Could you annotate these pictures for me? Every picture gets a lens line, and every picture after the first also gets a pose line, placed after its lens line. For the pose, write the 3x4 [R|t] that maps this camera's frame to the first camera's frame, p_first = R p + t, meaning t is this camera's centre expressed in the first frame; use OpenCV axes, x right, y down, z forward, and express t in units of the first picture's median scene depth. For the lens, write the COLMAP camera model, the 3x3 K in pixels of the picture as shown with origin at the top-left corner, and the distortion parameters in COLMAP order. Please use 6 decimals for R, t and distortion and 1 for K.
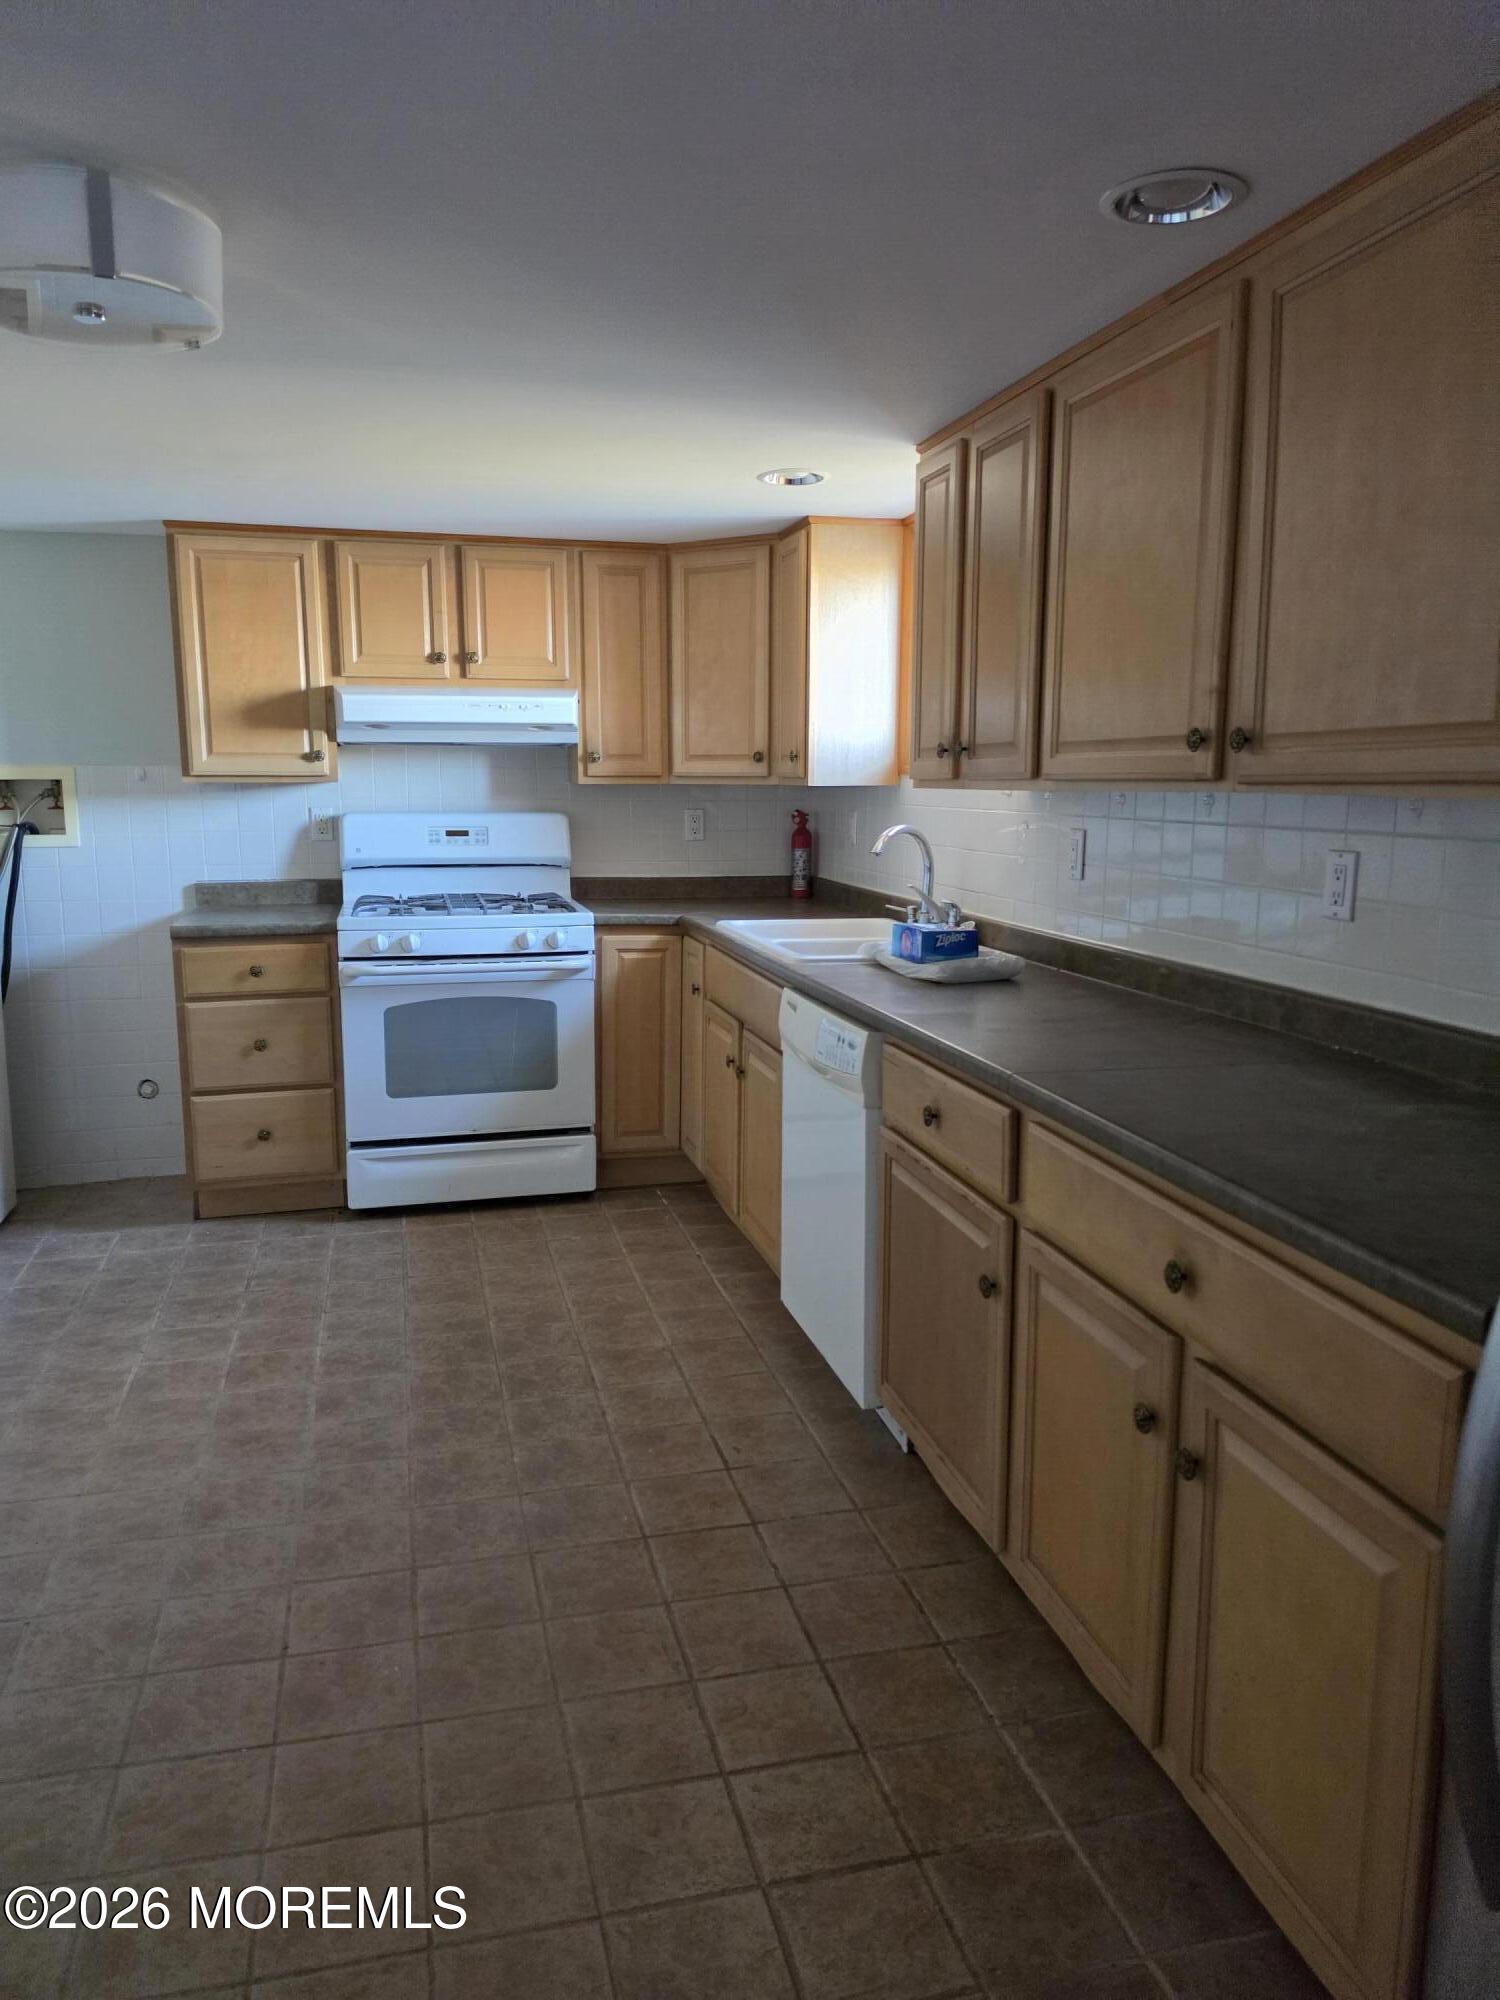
lens RADIAL K [[1376.9, 0, 751.8], [0, 1376.9, 990.5], [0, 0, 1]] dist [0.082259, -0.112800]
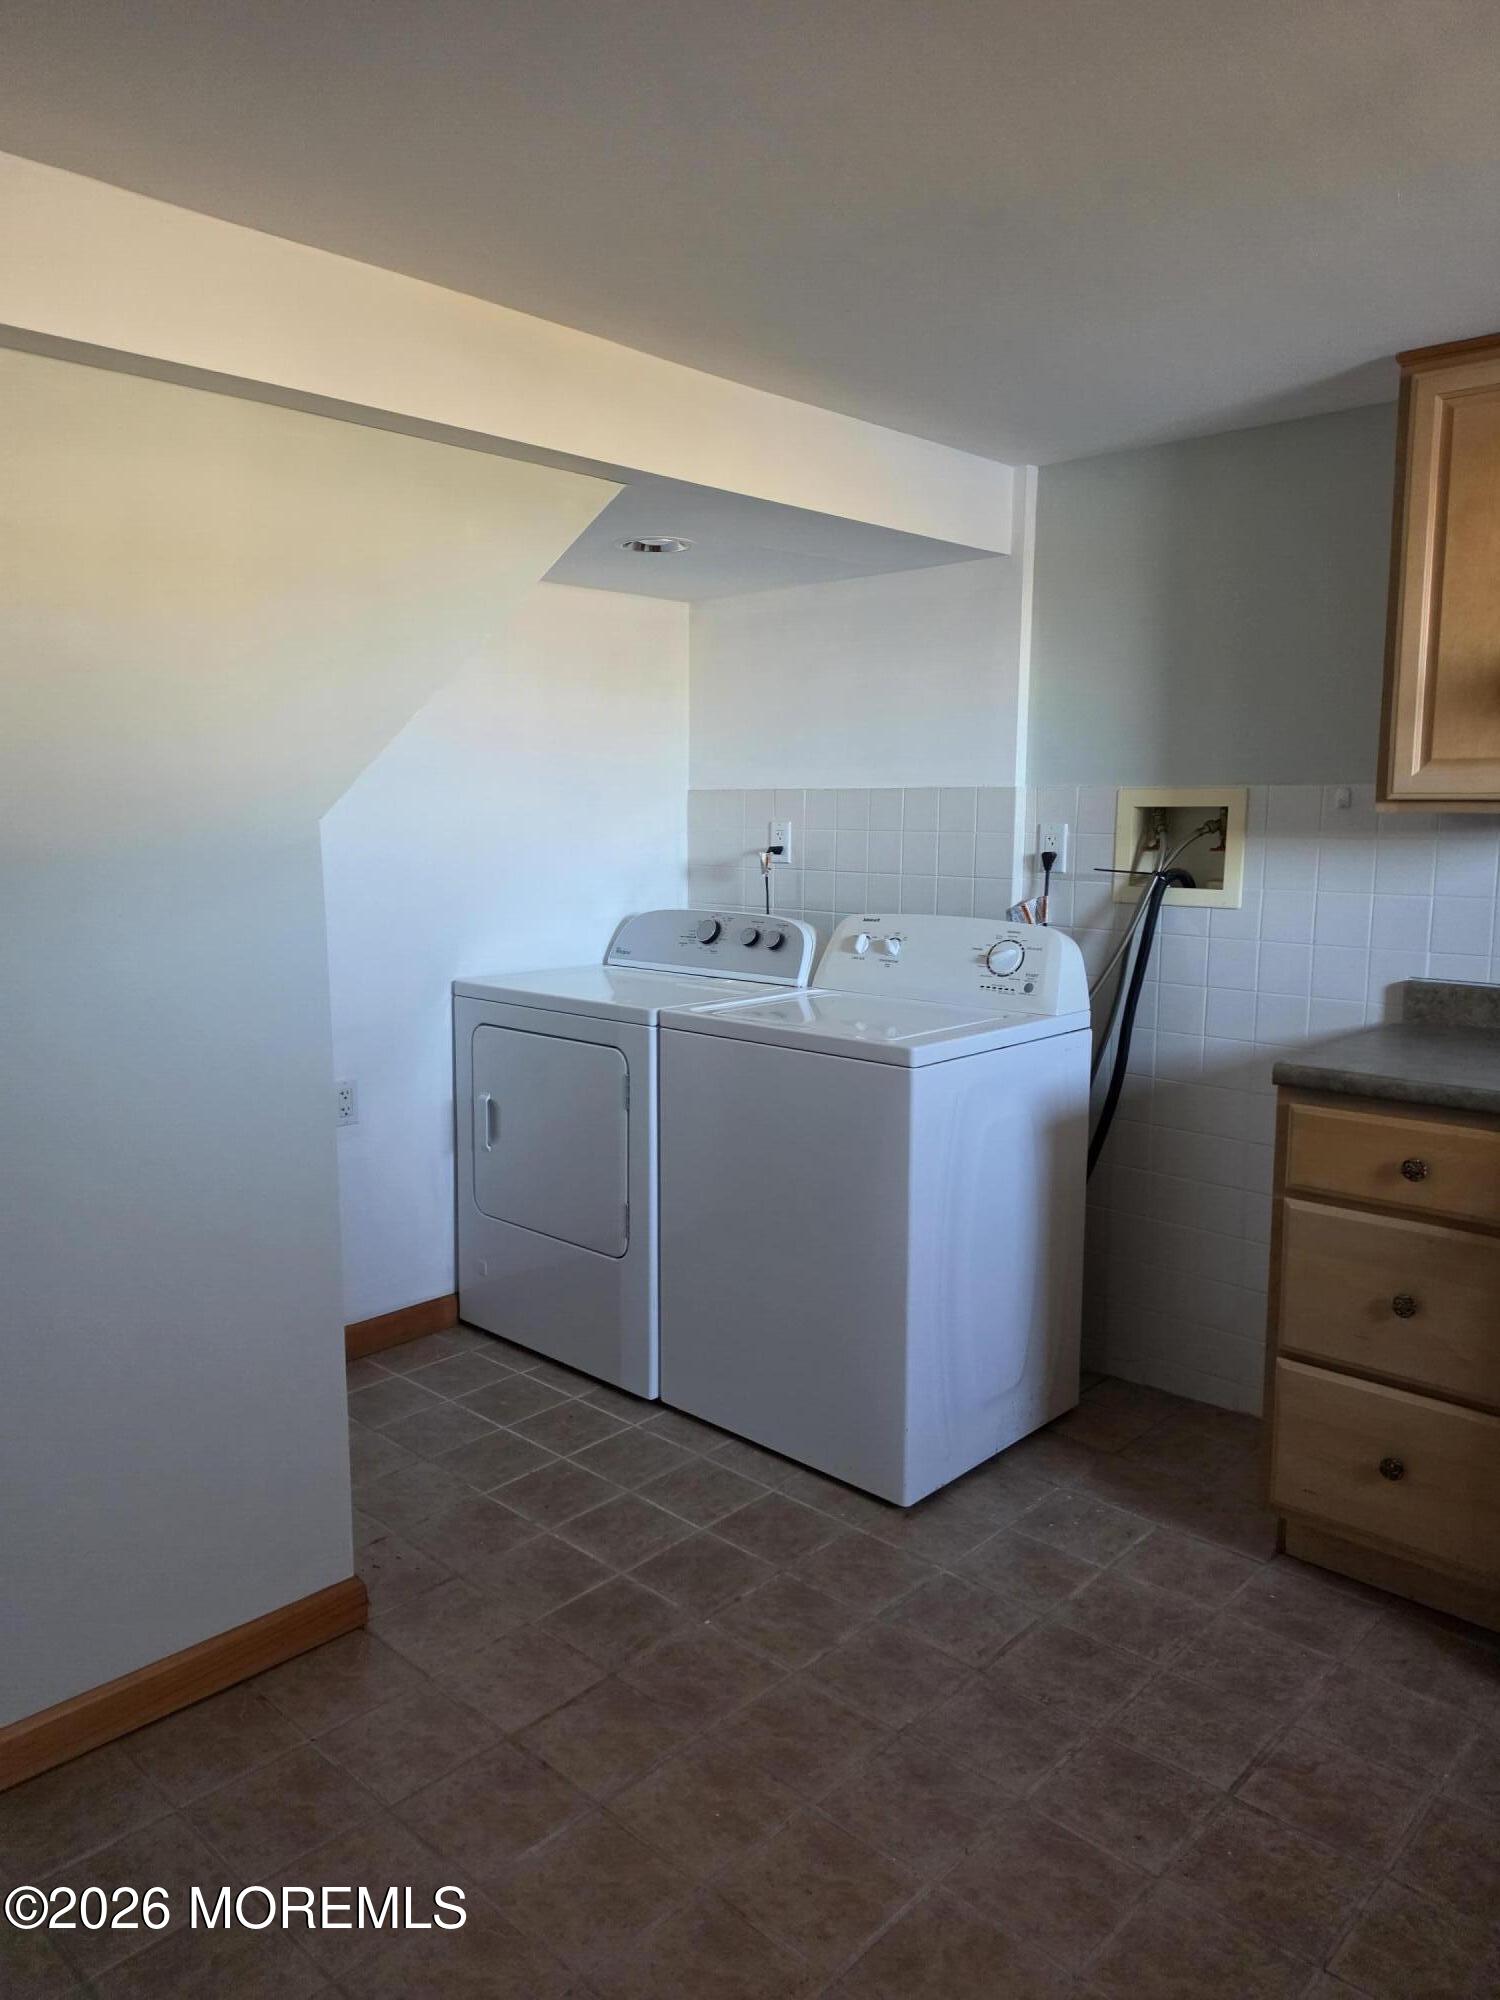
lens RADIAL K [[1376.9, 0, 751.8], [0, 1376.9, 990.5], [0, 0, 1]] dist [0.082259, -0.112800]
pose [[0.521725, 0.121807, -0.844373, -0.046792], [-0.130810, 0.989472, 0.061913, -0.080899], [0.843026, 0.078151, 0.532166, 0.494327]]
